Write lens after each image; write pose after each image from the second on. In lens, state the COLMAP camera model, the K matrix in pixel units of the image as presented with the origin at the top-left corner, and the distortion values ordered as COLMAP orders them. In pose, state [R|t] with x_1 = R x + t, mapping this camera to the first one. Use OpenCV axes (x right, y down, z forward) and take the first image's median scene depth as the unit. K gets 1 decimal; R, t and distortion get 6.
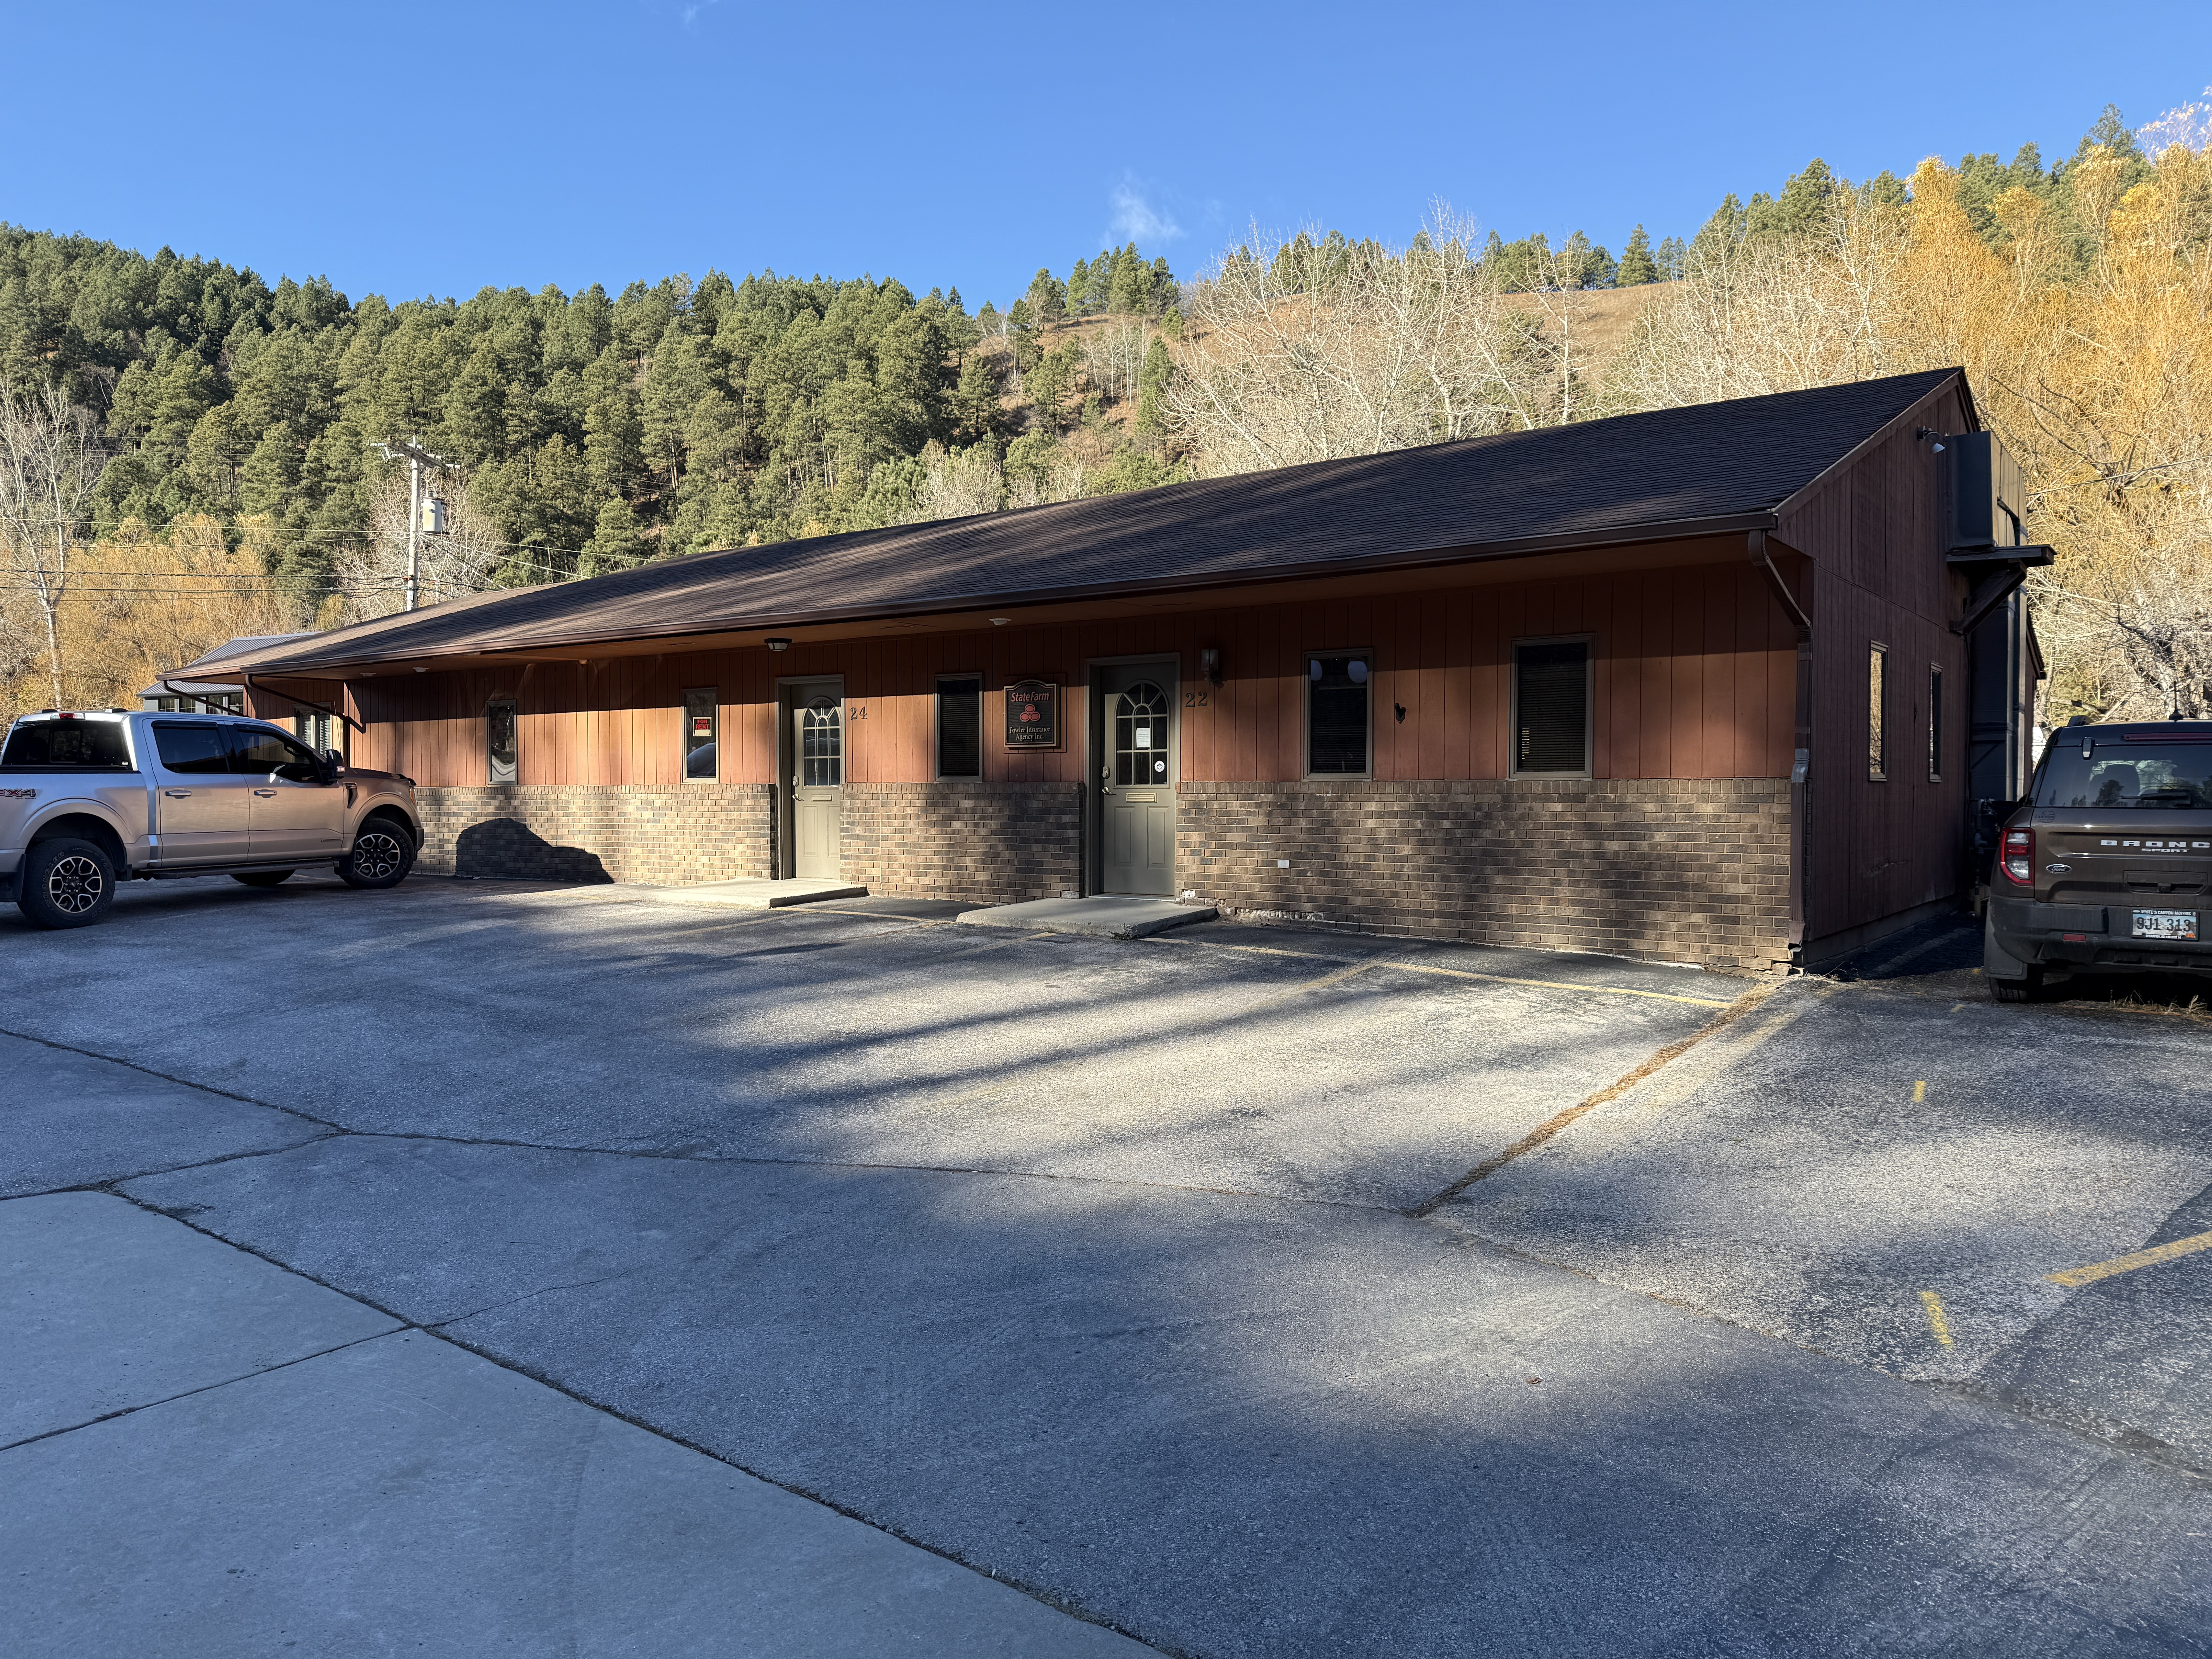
lens RADIAL K [[1547.7, 0, 1104.9], [0, 1547.7, 830.1], [0, 0, 1]] dist [0.007008, 0.000141]
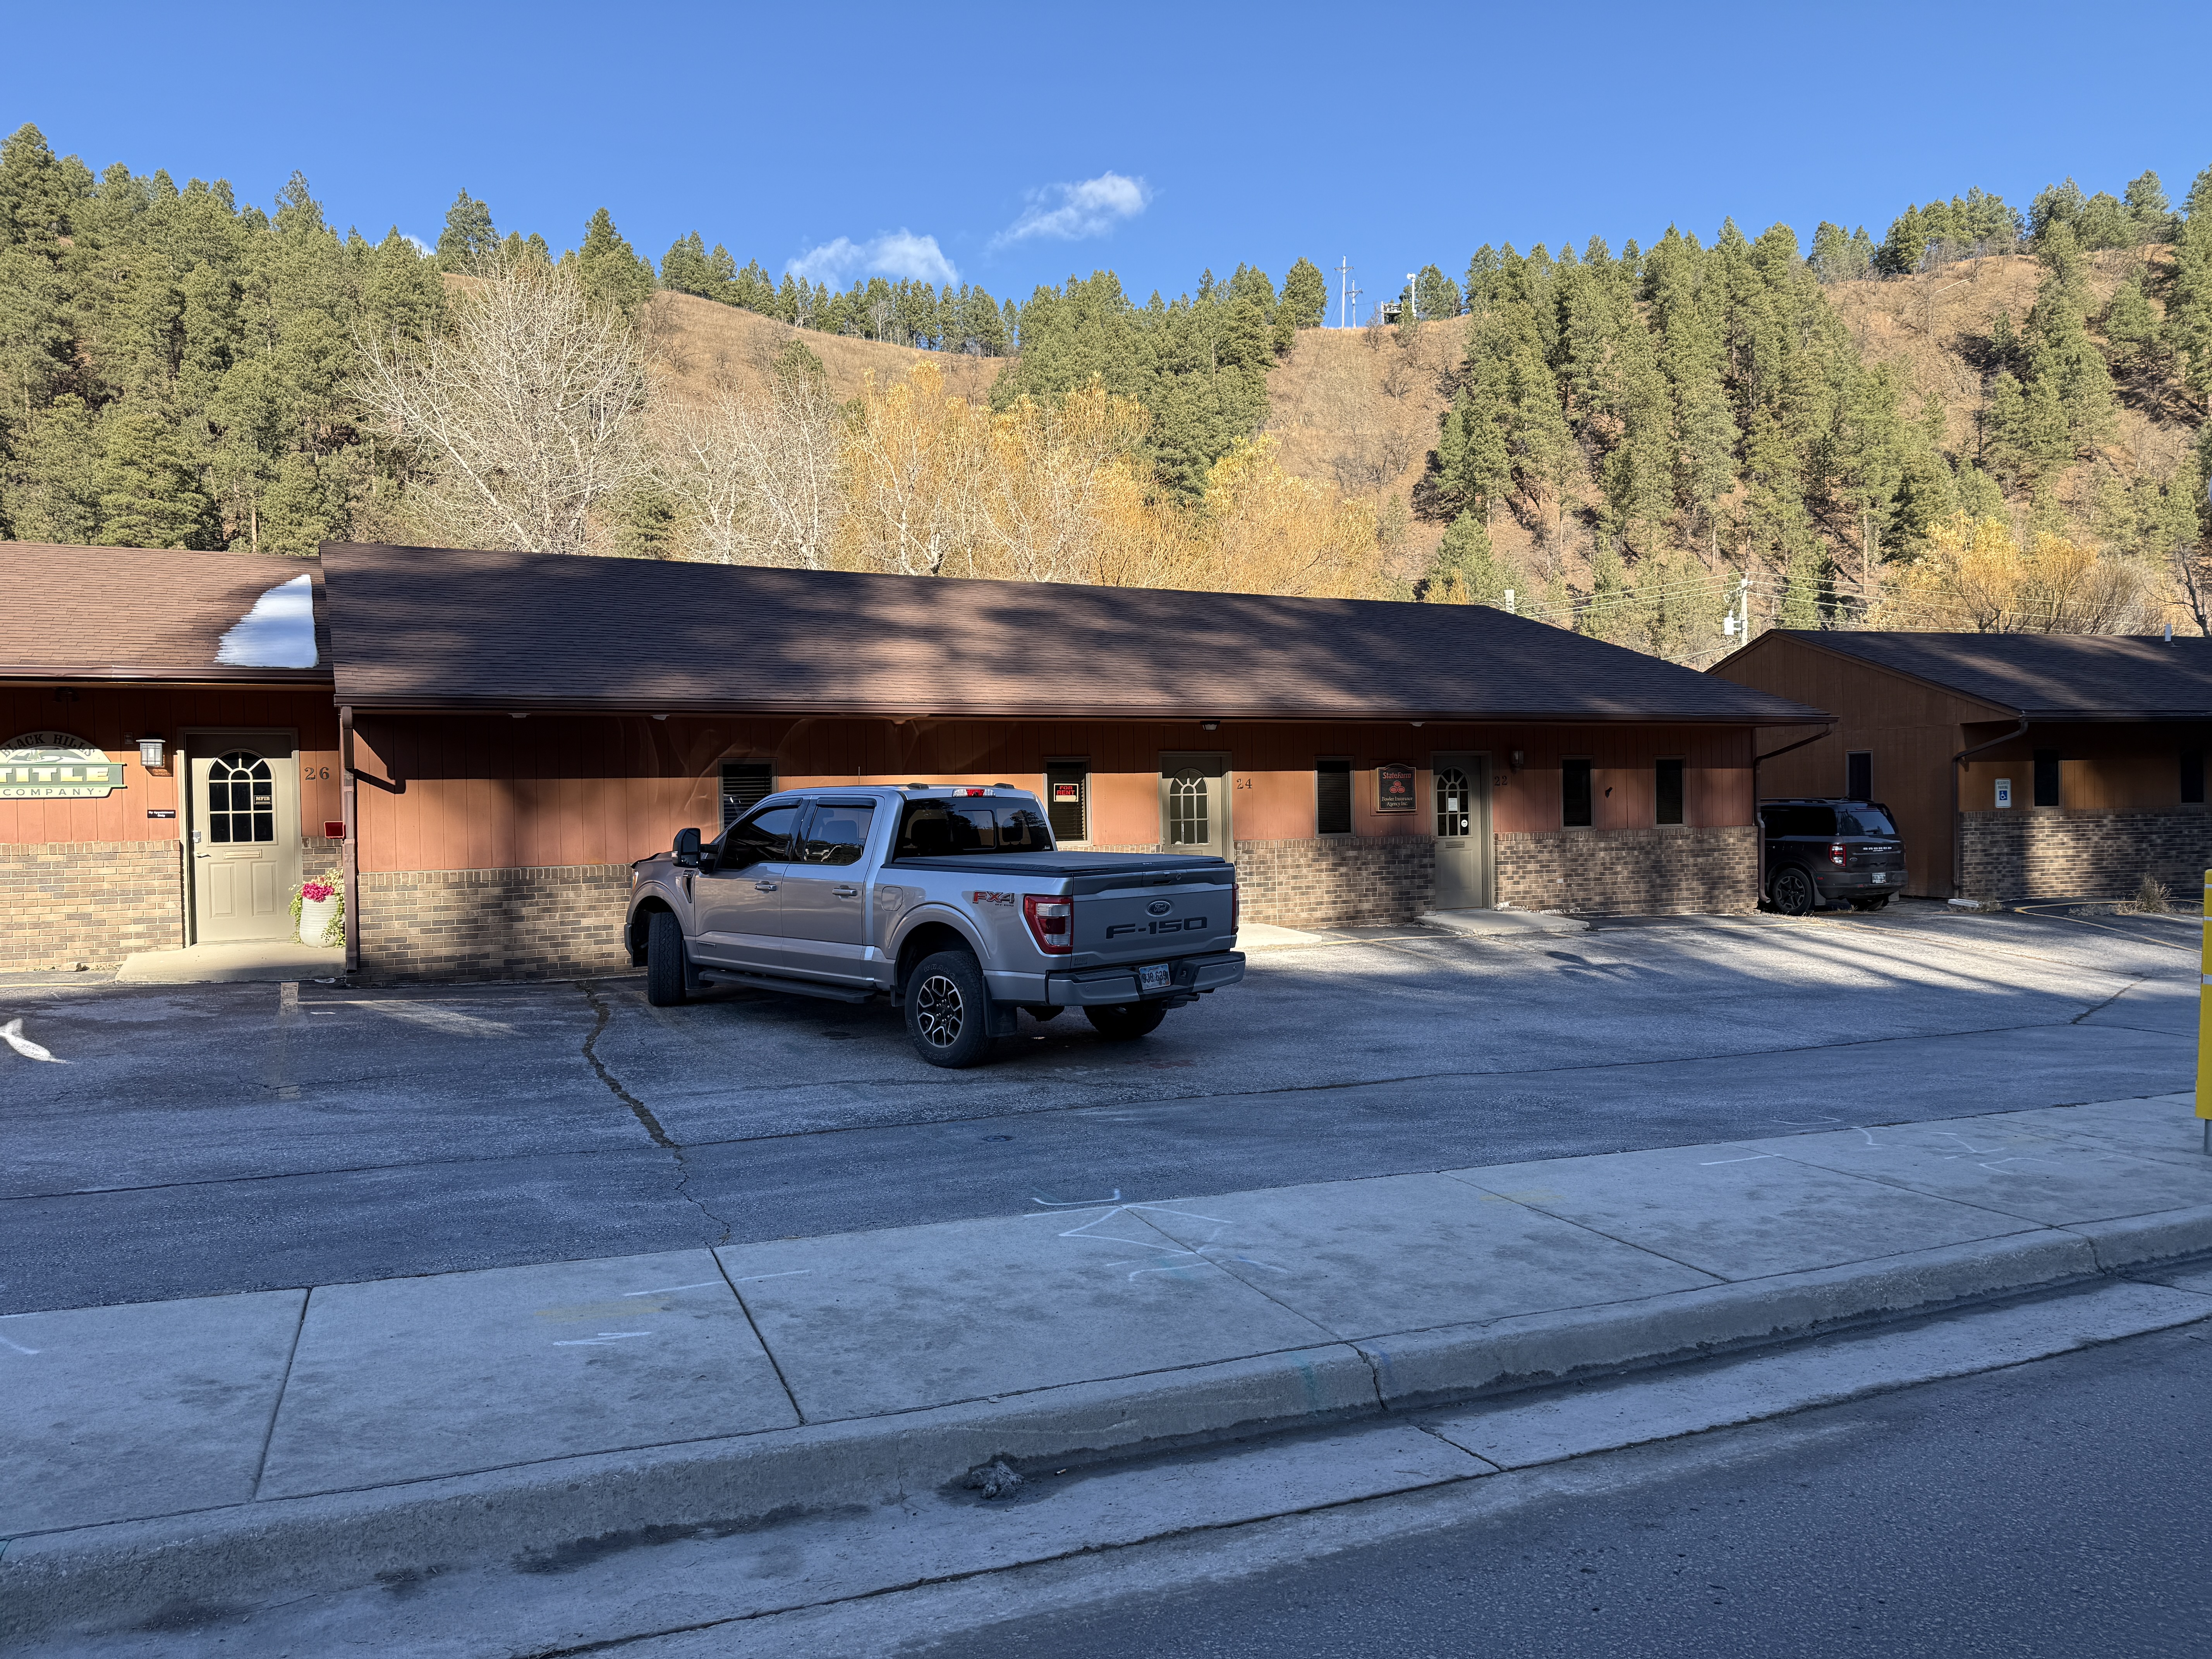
lens RADIAL K [[1547.7, 0, 1105.5], [0, 1547.7, 827.2], [0, 0, 1]] dist [0.007008, 0.000141]
pose [[0.452041, -0.023787, 0.891680, -1.451239], [0.036048, 0.999315, 0.008384, -0.061700], [-0.891268, 0.028353, 0.452589, 0.608801]]
